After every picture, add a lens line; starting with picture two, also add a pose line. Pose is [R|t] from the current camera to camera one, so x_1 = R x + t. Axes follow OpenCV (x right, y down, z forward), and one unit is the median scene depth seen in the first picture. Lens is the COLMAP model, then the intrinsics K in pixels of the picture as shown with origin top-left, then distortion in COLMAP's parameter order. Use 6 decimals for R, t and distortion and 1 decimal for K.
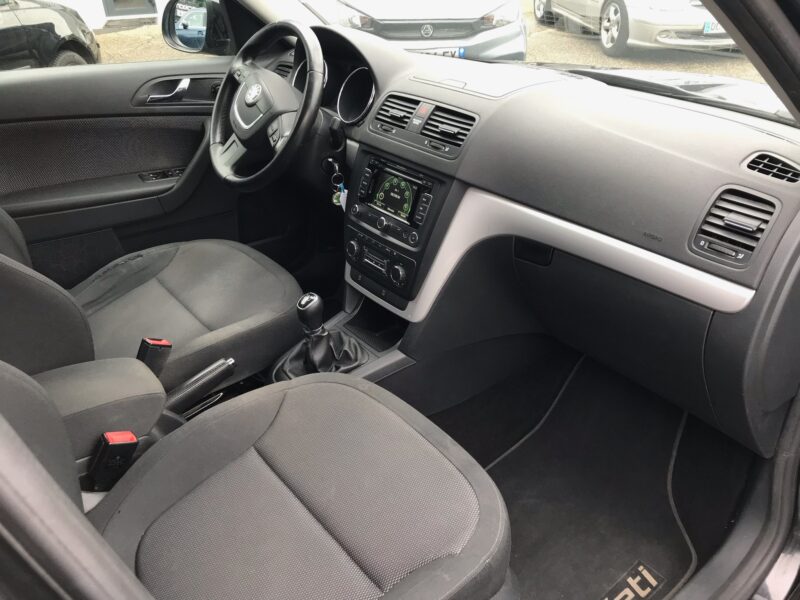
lens RADIAL K [[662.0, 0, 401.8], [0, 662.0, 292.1], [0, 0, 1]] dist [0.073213, -0.125070]
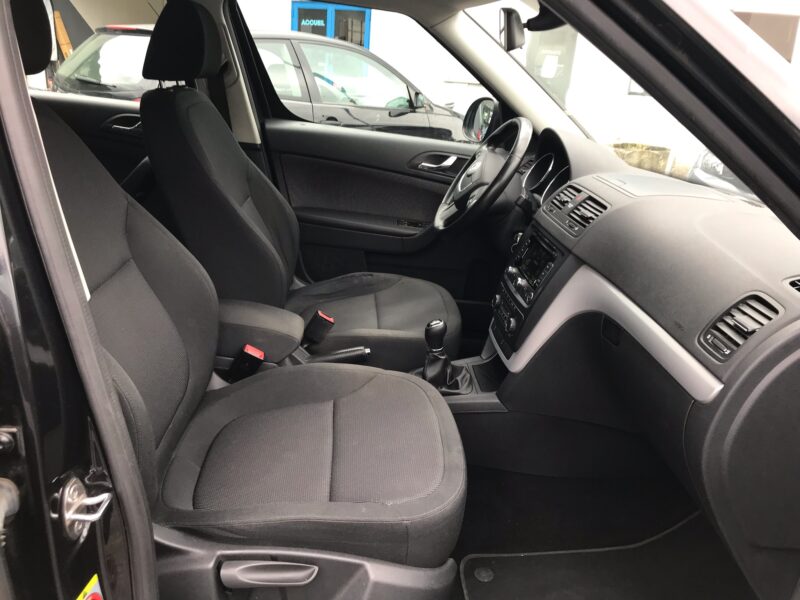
lens RADIAL K [[659.3, 0, 396.0], [0, 659.3, 300.9], [0, 0, 1]] dist [0.014630, 0.003473]
pose [[0.814707, 0.279455, -0.508091, 0.392331], [-0.364950, 0.928021, -0.074764, 0.088746], [0.450626, 0.246338, 0.858052, -0.068931]]
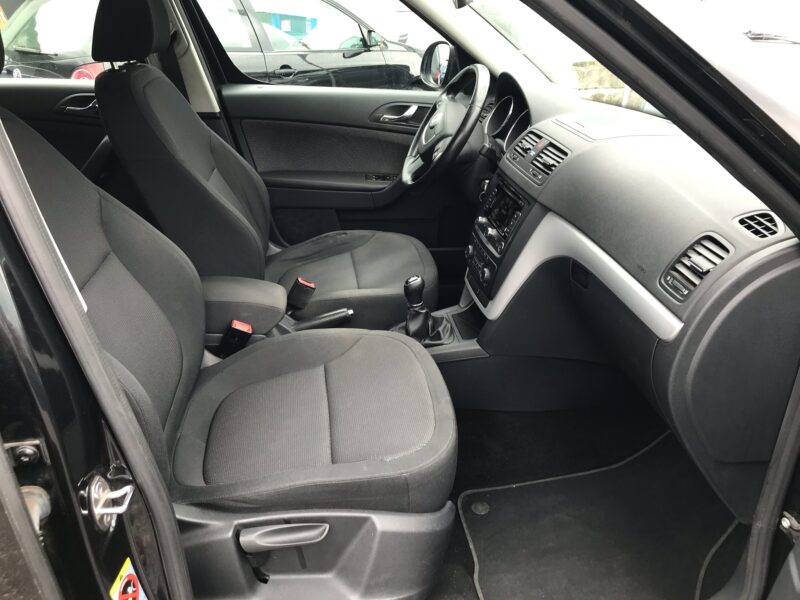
lens RADIAL K [[659.3, 0, 396.0], [0, 659.3, 300.9], [0, 0, 1]] dist [0.014630, 0.003473]
pose [[0.858330, 0.239330, -0.453862, 0.398296], [-0.267780, 0.963479, 0.001642, 0.056892], [0.437679, 0.120126, 0.891070, -0.112334]]
